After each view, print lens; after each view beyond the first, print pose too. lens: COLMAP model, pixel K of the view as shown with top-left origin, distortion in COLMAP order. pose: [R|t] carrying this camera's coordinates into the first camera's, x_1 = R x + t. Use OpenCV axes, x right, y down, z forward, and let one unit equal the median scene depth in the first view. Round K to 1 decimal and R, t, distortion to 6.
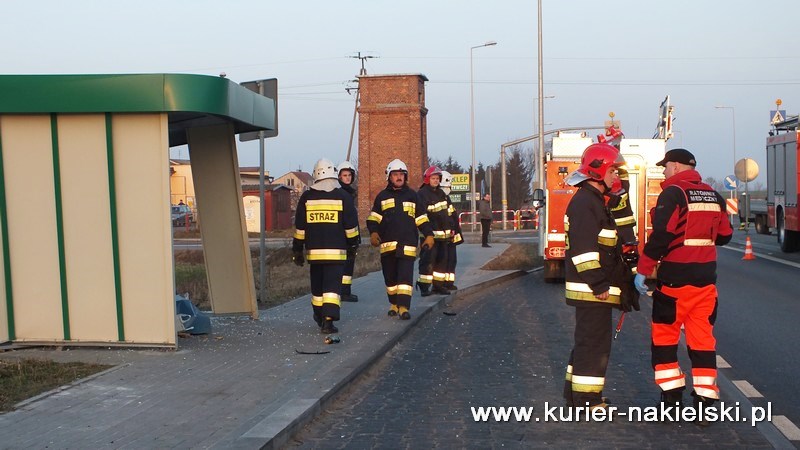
lens RADIAL K [[1609.0, 0, 400.0], [0, 1609.0, 225.2], [0, 0, 1]] dist [-0.032523, 0.000000]
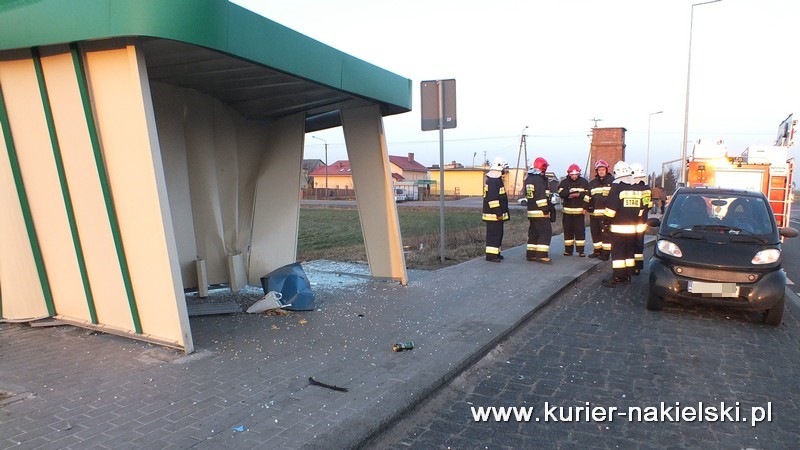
lens RADIAL K [[651.2, 0, 400.7], [0, 651.2, 220.6], [0, 0, 1]] dist [-0.044108, -0.000331]
pose [[0.947774, 0.054357, -0.314278, 0.033596], [-0.041655, 0.998026, 0.046996, -0.004894], [0.316212, -0.031450, 0.948167, 0.400389]]
